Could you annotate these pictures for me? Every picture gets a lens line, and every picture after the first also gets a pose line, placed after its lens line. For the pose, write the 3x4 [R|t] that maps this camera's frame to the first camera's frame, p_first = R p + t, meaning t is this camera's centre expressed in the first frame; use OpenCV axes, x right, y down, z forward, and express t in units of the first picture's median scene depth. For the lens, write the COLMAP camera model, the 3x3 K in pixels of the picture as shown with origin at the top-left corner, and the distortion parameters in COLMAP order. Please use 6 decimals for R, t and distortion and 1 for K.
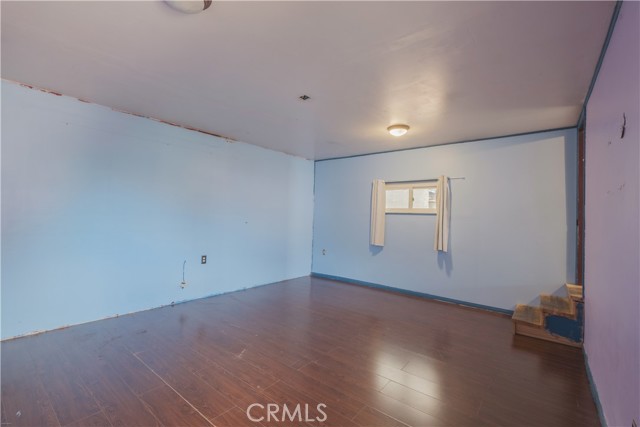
lens RADIAL K [[282.2, 0, 316.1], [0, 282.2, 209.2], [0, 0, 1]] dist [-0.001015, 0.000058]
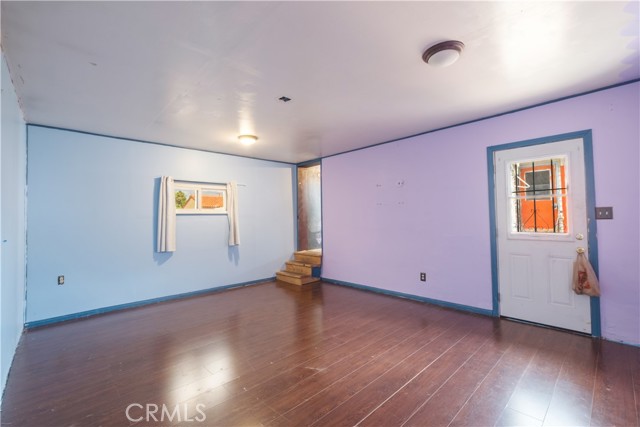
lens RADIAL K [[282.2, 0, 315.6], [0, 282.2, 215.9], [0, 0, 1]] dist [-0.001015, 0.000058]
pose [[0.143168, -0.026160, 0.989353, -0.666710], [0.000336, 0.999652, 0.026384, -0.004386], [-0.989698, -0.003445, 0.143127, 0.501057]]
